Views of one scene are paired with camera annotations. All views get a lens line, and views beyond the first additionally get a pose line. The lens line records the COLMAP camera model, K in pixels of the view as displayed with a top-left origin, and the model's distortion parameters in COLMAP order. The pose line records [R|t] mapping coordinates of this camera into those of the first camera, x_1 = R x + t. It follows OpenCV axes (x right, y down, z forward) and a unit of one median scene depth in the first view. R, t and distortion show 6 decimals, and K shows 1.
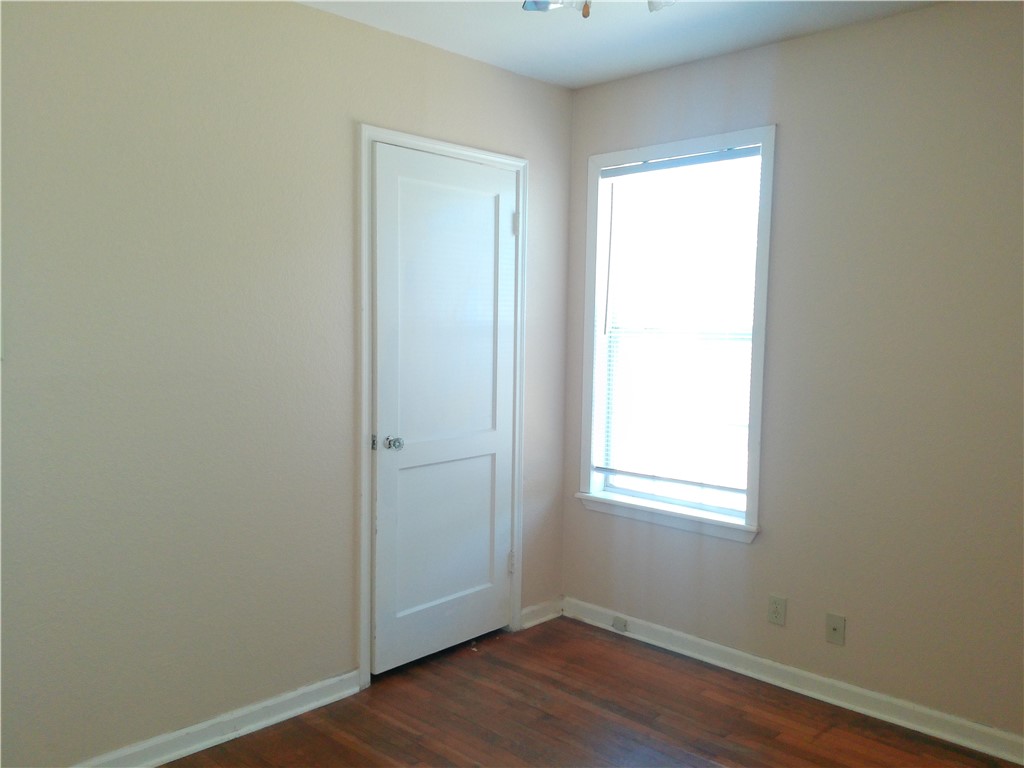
lens RADIAL K [[835.4, 0, 517.7], [0, 835.4, 386.7], [0, 0, 1]] dist [0.098473, -0.182715]
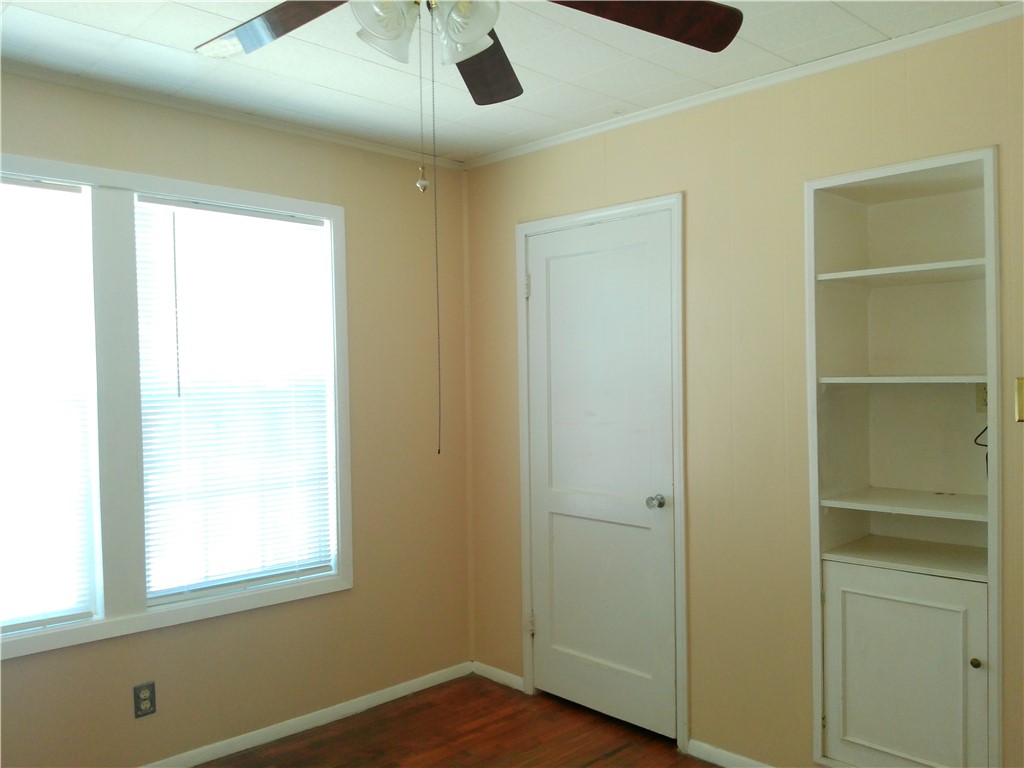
lens RADIAL K [[835.4, 0, 517.7], [0, 835.4, 386.7], [0, 0, 1]] dist [0.098473, -0.182715]
pose [[-0.046839, 0.012525, -0.998824, 0.907147], [-0.069558, 0.997453, 0.015769, -0.079098], [0.996478, 0.070215, -0.045849, 0.925576]]
